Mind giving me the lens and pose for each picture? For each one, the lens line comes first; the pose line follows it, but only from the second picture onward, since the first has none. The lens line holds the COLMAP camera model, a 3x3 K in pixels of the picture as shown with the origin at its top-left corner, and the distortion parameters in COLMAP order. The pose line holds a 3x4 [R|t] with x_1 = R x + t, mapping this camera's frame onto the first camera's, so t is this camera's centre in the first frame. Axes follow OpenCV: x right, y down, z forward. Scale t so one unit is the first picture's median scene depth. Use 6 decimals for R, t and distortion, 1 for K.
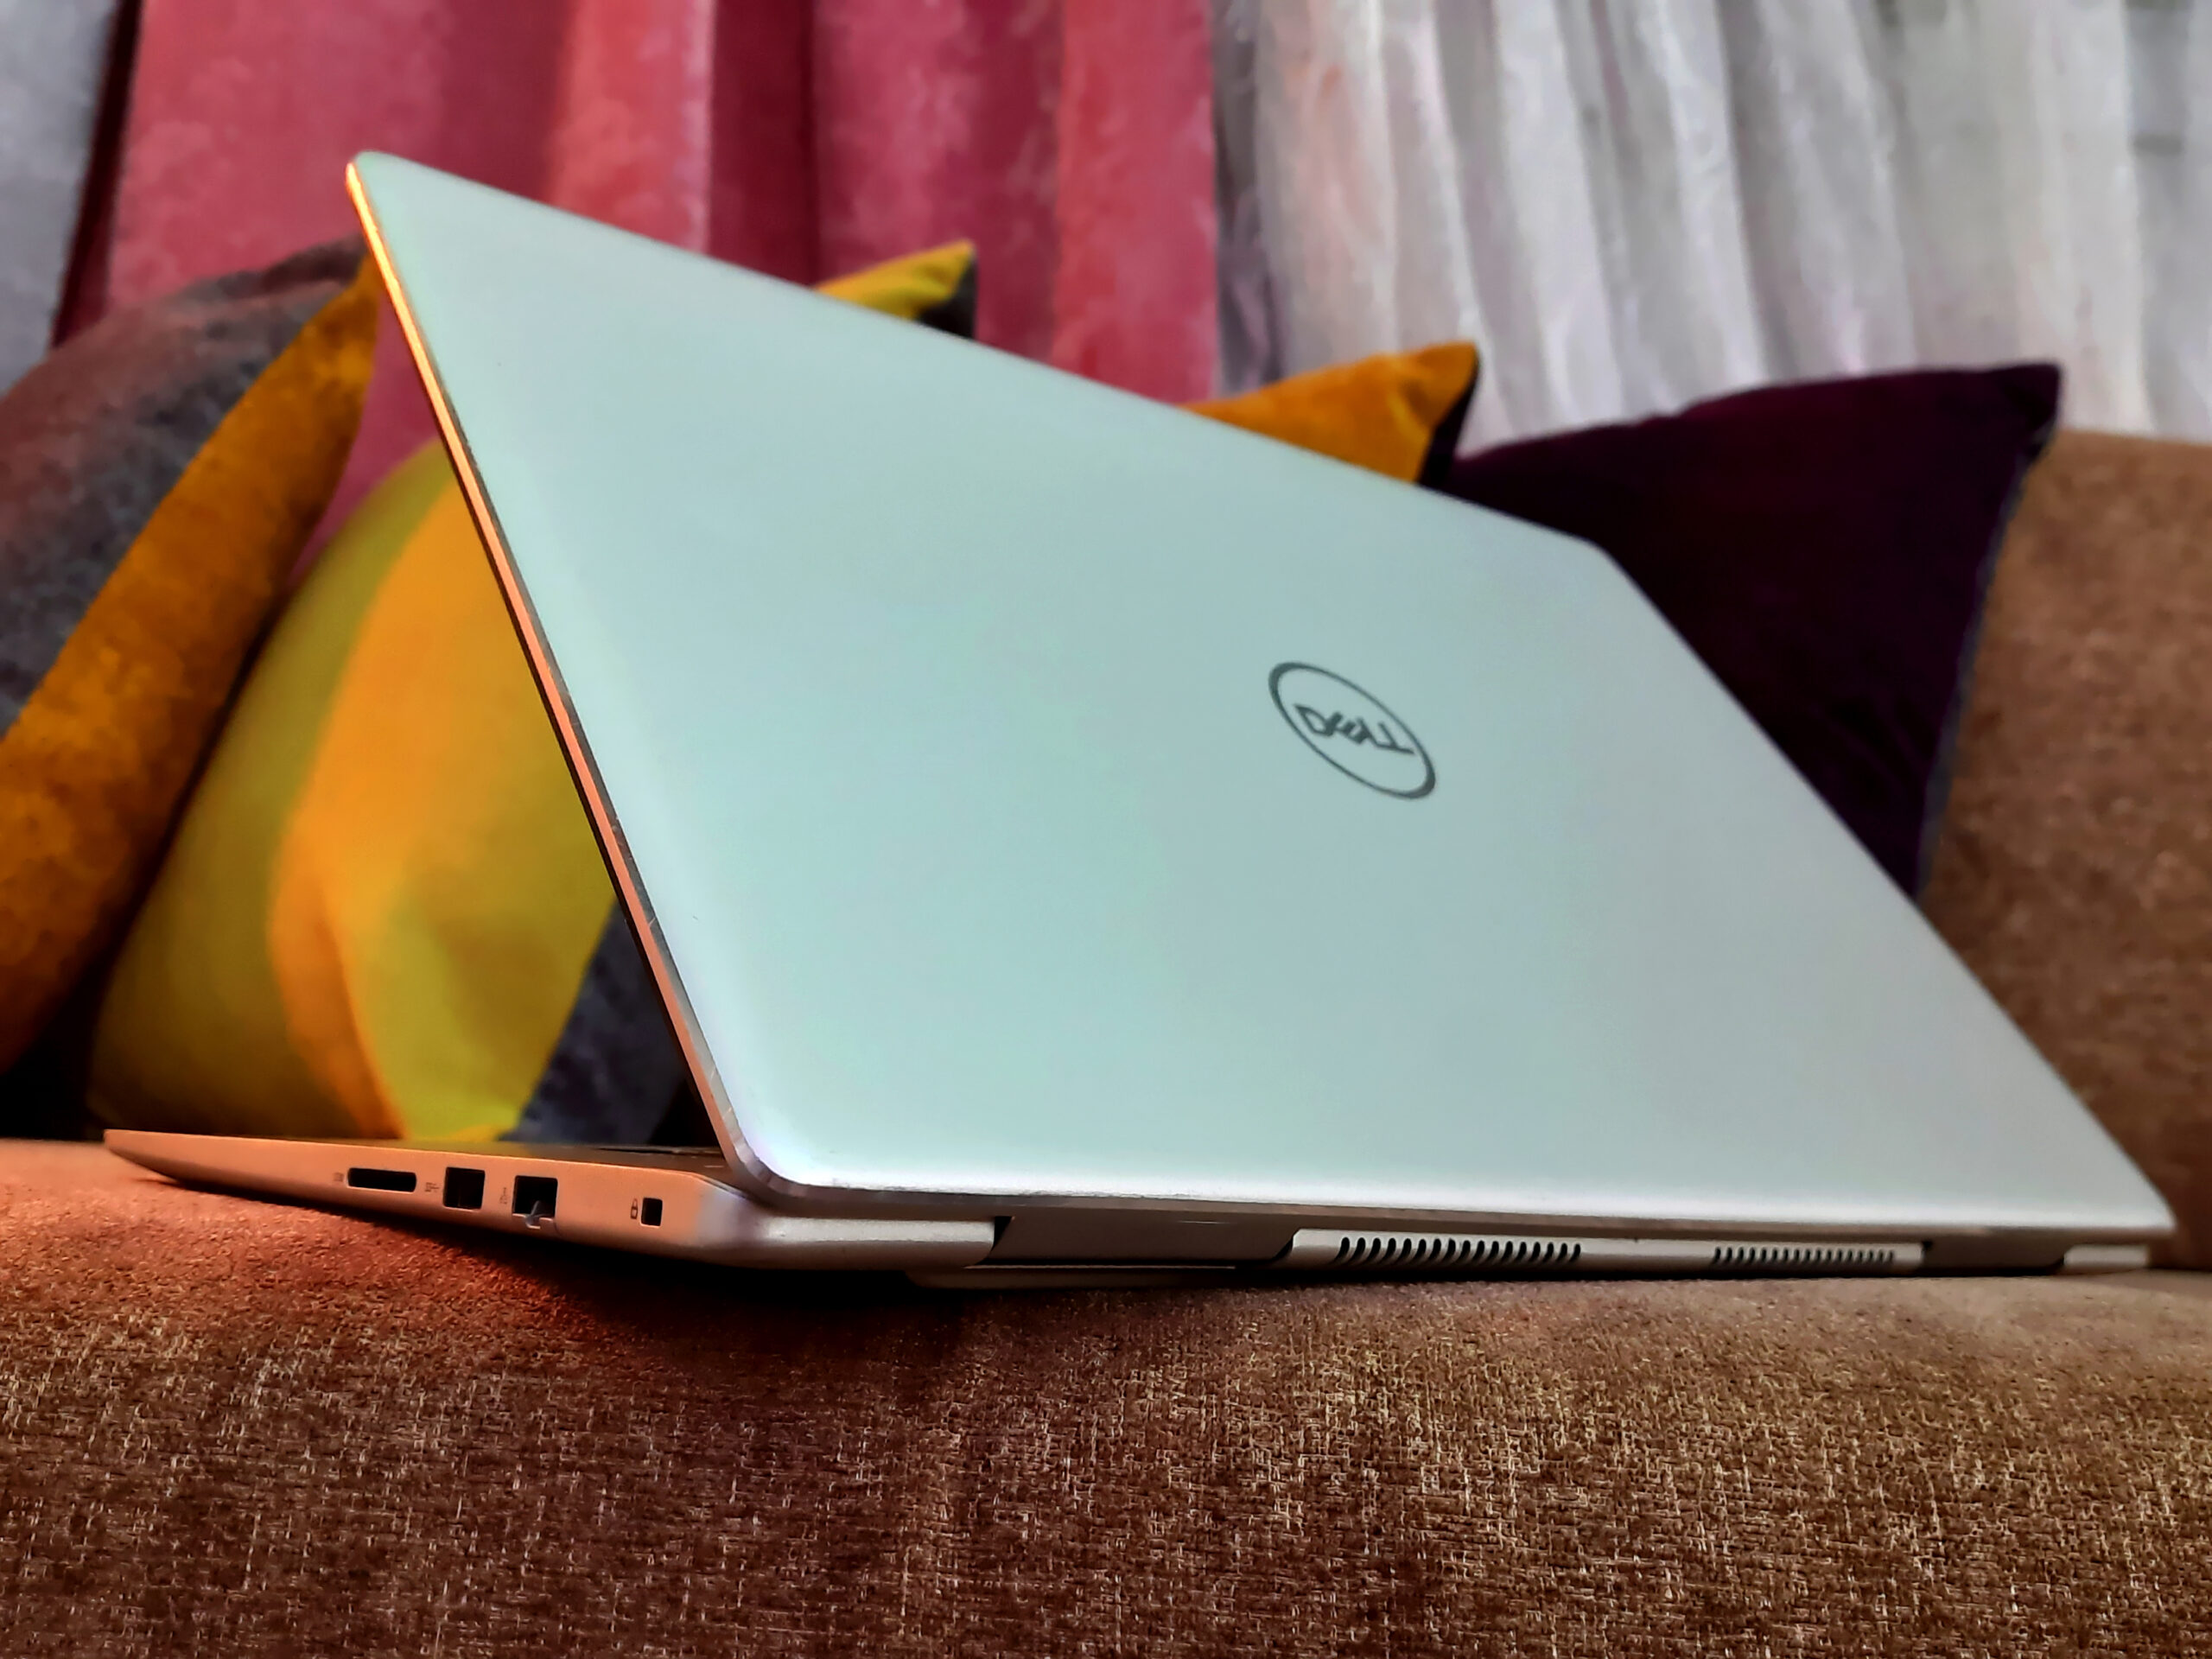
lens RADIAL K [[2291.2, 0, 1113.4], [0, 2291.2, 835.7], [0, 0, 1]] dist [0.084851, -0.129565]
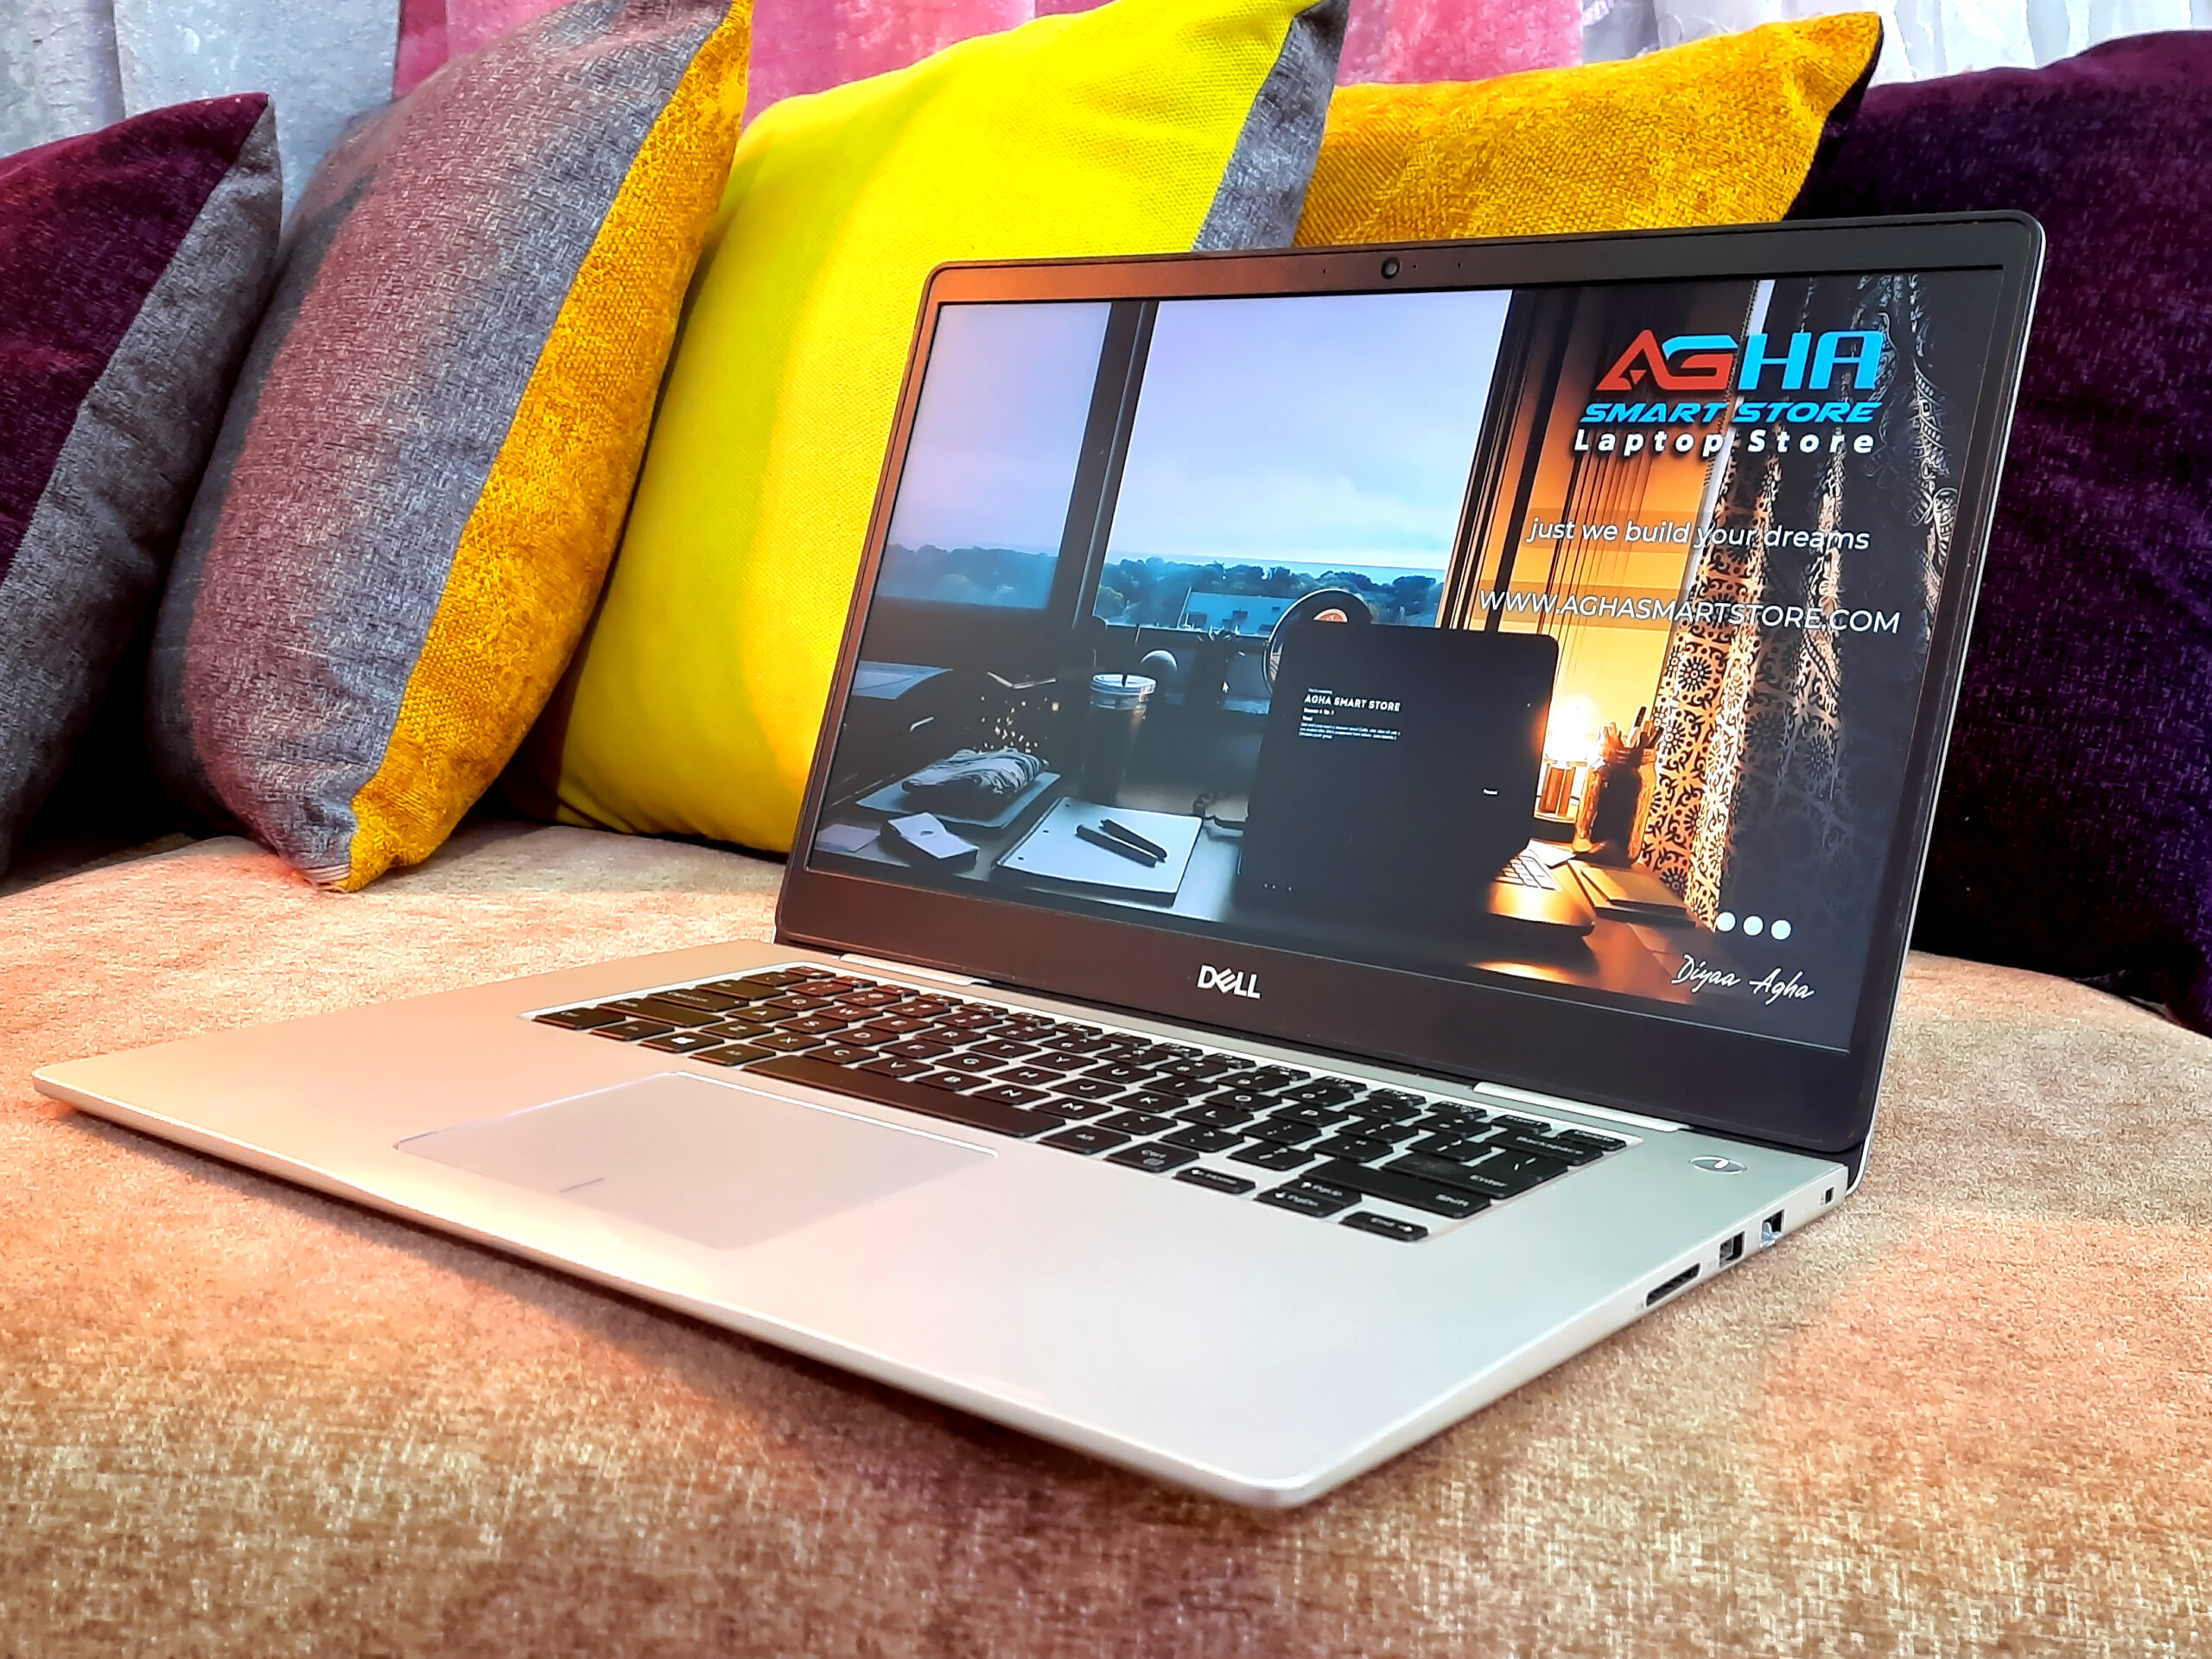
lens RADIAL K [[2260.8, 0, 1119.0], [0, 2260.8, 852.1], [0, 0, 1]] dist [0.124662, -0.204582]
pose [[0.993598, -0.000996, -0.112972, -0.144668], [0.033655, 0.957173, 0.287555, -0.502782], [0.107847, -0.289516, 0.951078, -0.105011]]
